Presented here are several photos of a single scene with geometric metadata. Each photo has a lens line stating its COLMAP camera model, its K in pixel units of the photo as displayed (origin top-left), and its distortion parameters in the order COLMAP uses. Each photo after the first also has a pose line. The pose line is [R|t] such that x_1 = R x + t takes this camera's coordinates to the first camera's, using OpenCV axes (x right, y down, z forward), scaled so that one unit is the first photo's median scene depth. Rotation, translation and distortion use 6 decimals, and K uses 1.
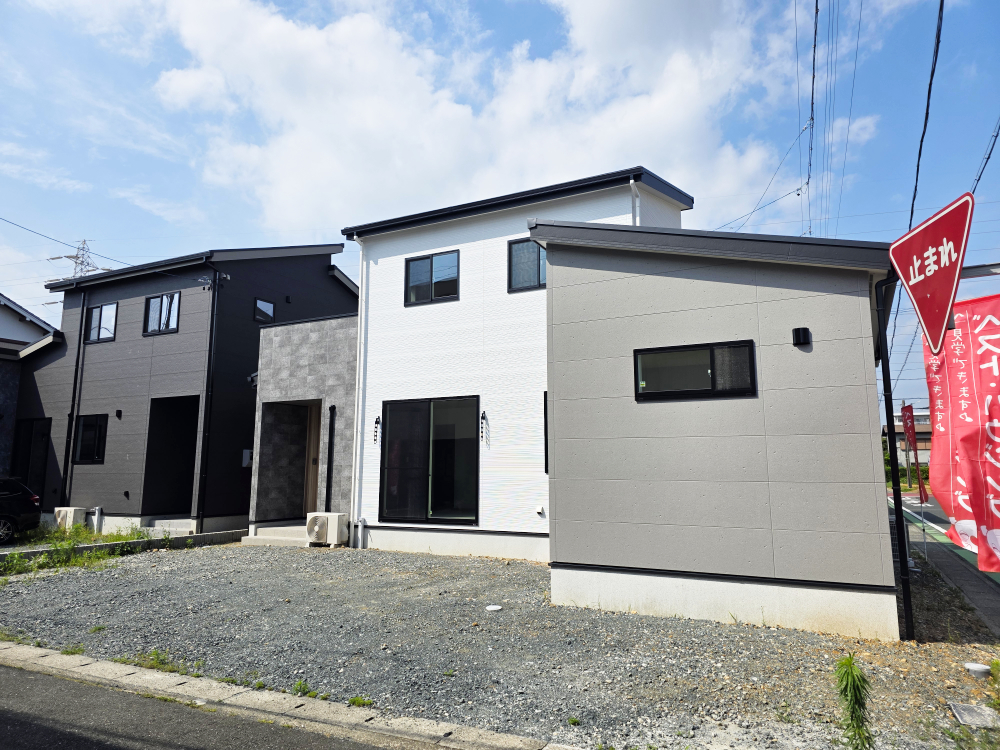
lens RADIAL K [[672.1, 0, 513.5], [0, 672.1, 355.3], [0, 0, 1]] dist [0.027848, -0.001709]
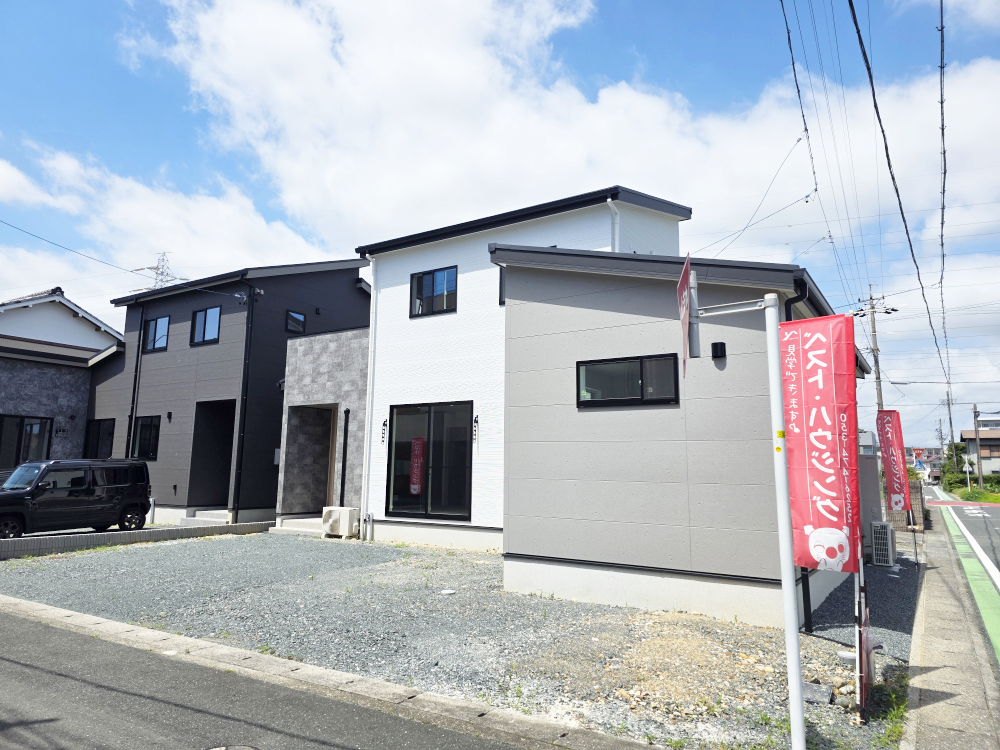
lens RADIAL K [[671.6, 0, 495.7], [0, 671.6, 353.8], [0, 0, 1]] dist [0.066810, -0.061871]
pose [[0.993354, -0.004672, -0.115006, 0.096940], [0.004129, 0.999979, -0.004962, -0.009076], [0.115027, 0.004454, 0.993352, -0.061172]]
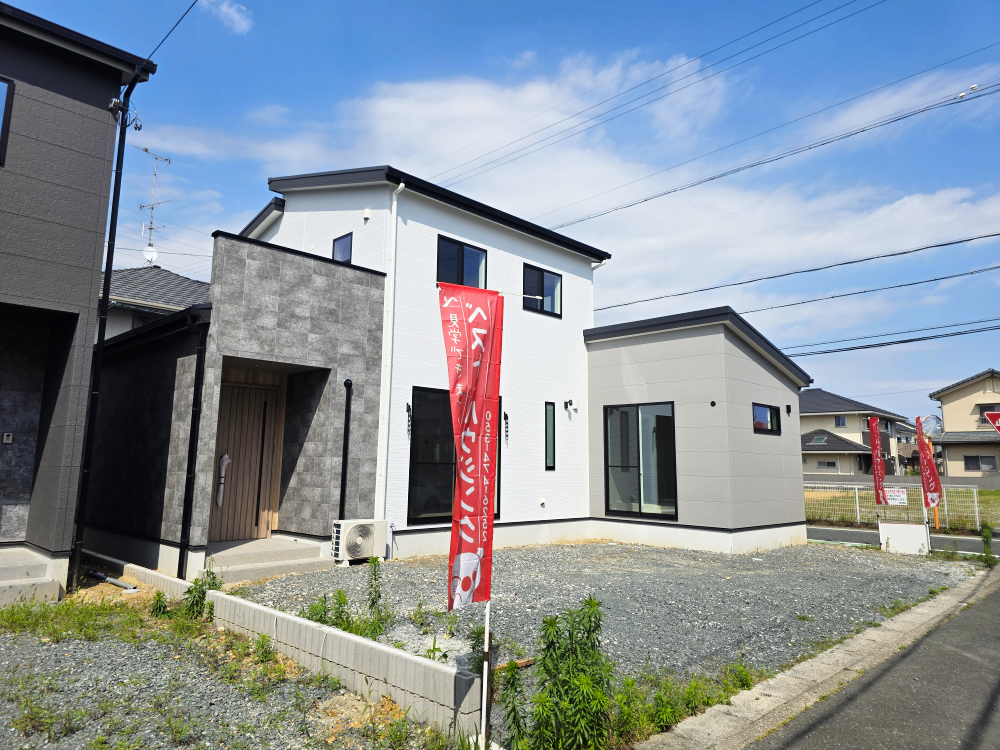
lens RADIAL K [[671.6, 0, 495.7], [0, 671.6, 353.8], [0, 0, 1]] dist [0.066810, -0.061871]
pose [[0.307258, 0.163805, 0.937422, -0.936896], [-0.172732, 0.978311, -0.114334, 0.102686], [-0.935819, -0.126793, 0.328888, 0.587571]]
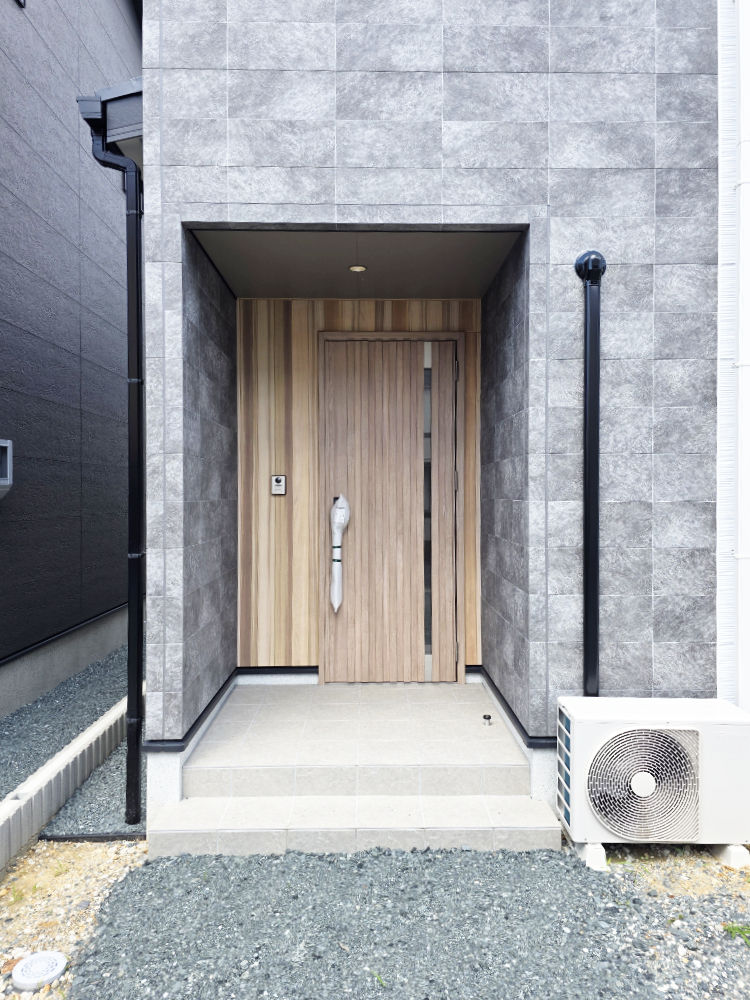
lens RADIAL K [[671.6, 0, 372.0], [0, 671.6, 494.6], [0, 0, 1]] dist [0.066810, -0.061871]
pose [[0.883831, 0.000162, 0.467806, -0.446106], [-0.078991, 0.985693, 0.148897, 0.127176], [-0.461088, -0.168553, 0.871199, 0.805131]]
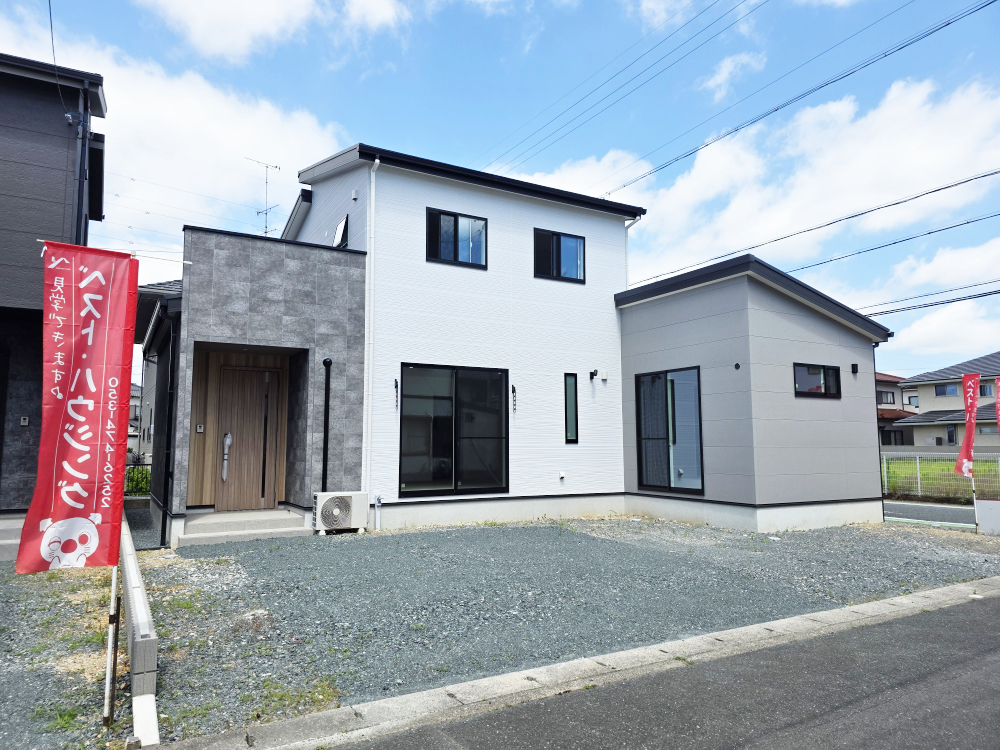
lens RADIAL K [[669.6, 0, 489.2], [0, 669.6, 374.0], [0, 0, 1]] dist [0.035010, -0.001847]
pose [[0.547510, 0.088568, 0.832099, -0.815538], [-0.139454, 0.990135, -0.013631, 0.075008], [-0.825097, -0.108576, 0.554460, 0.397619]]
